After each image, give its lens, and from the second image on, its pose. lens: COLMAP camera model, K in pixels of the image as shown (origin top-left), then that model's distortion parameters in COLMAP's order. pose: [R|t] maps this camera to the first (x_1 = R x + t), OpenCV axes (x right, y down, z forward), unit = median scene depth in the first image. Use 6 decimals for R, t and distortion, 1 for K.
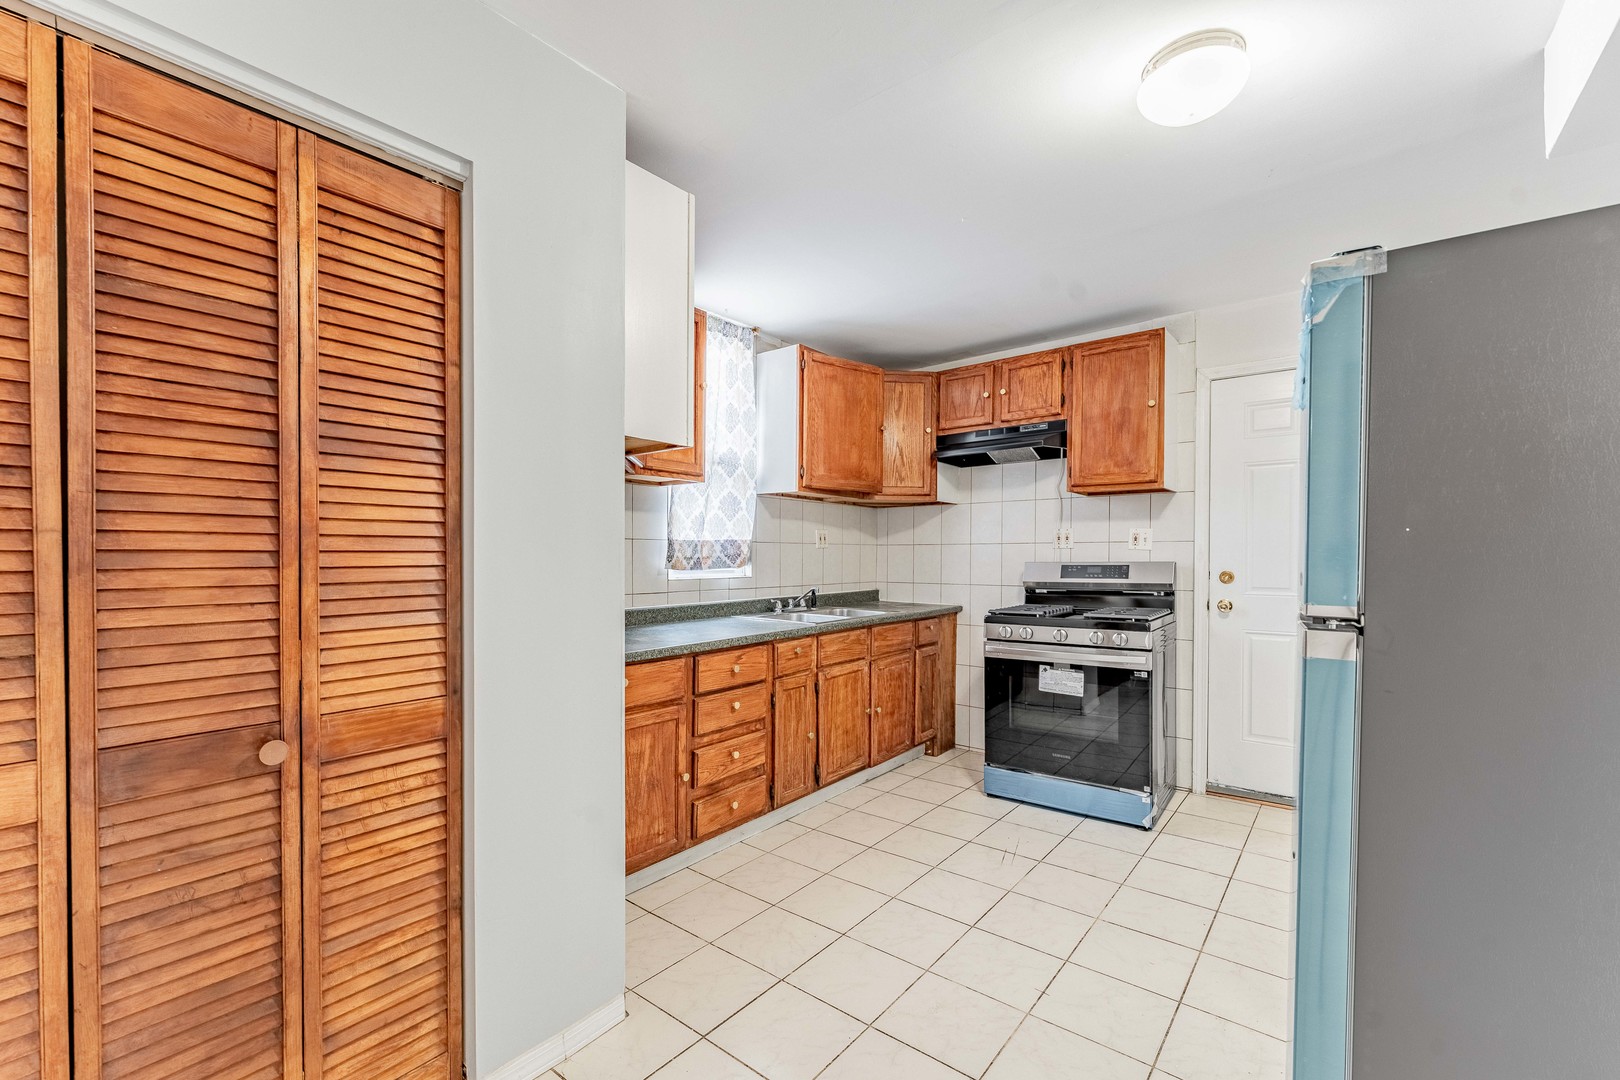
lens RADIAL K [[660.0, 0, 807.6], [0, 660.0, 554.8], [0, 0, 1]] dist [-0.003720, -0.000159]
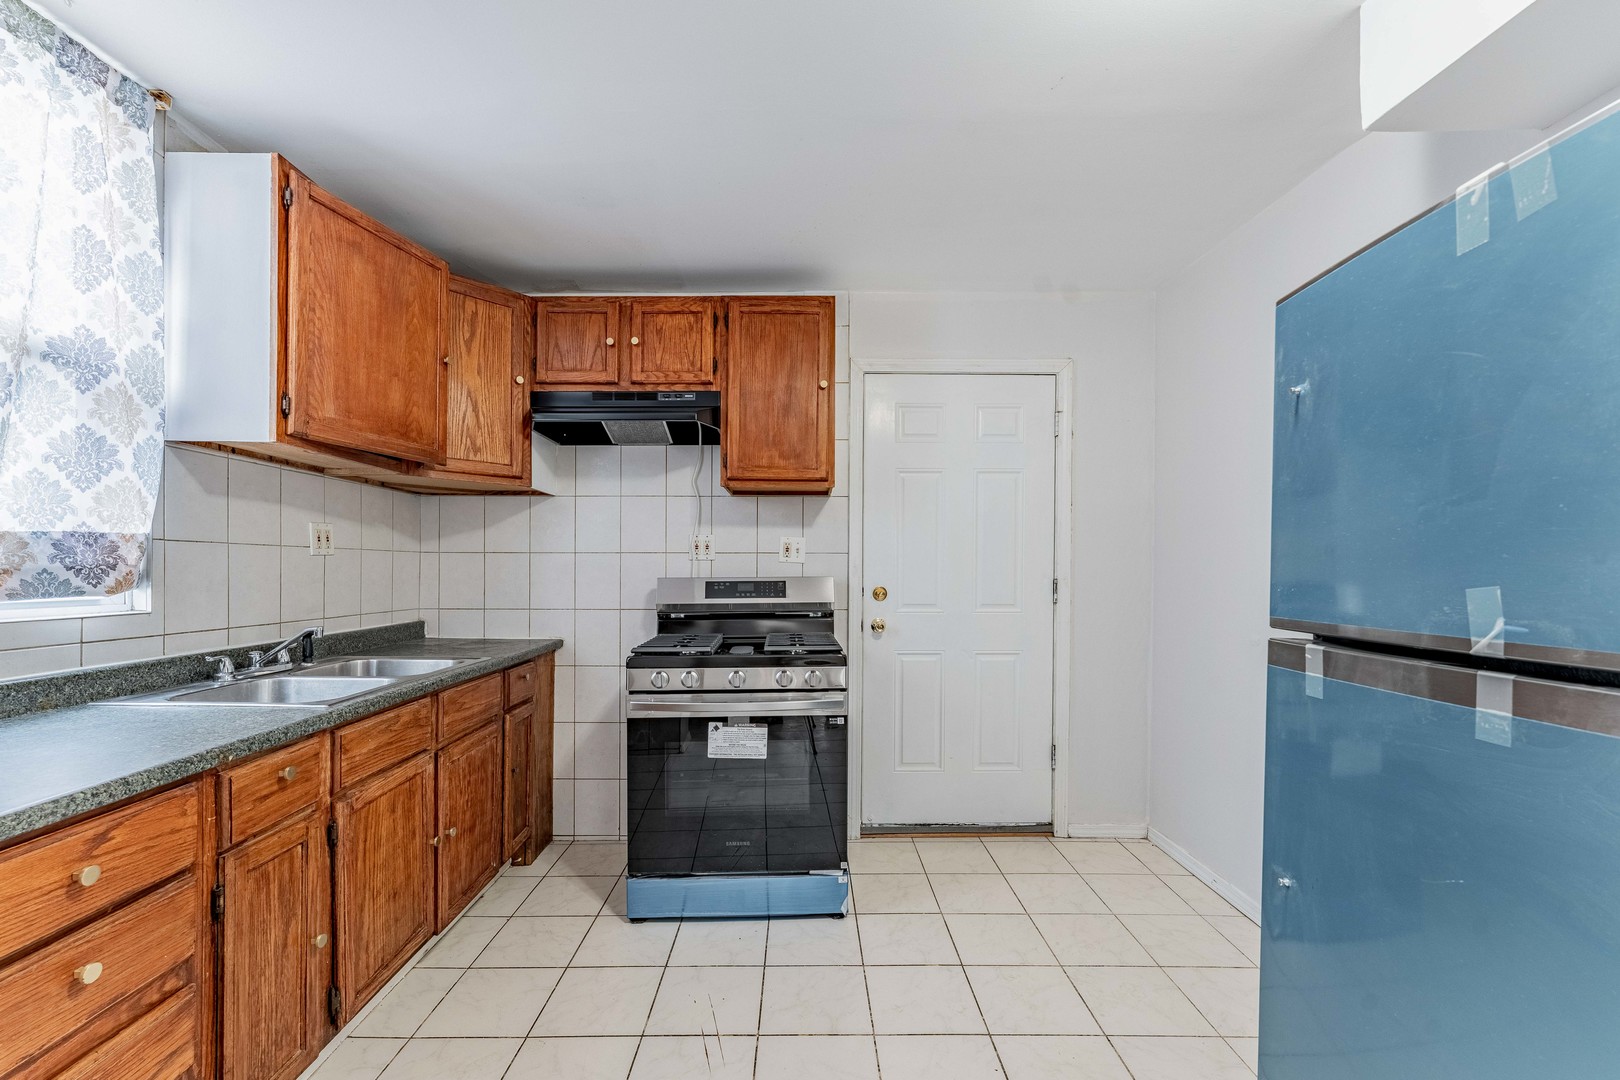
lens RADIAL K [[660.0, 0, 793.1], [0, 660.0, 574.7], [0, 0, 1]] dist [-0.003720, -0.000159]
pose [[0.776621, -0.002373, 0.629964, -0.024400], [-0.003407, 0.999962, 0.007967, 0.000907], [-0.629960, -0.008333, 0.776583, 0.350382]]
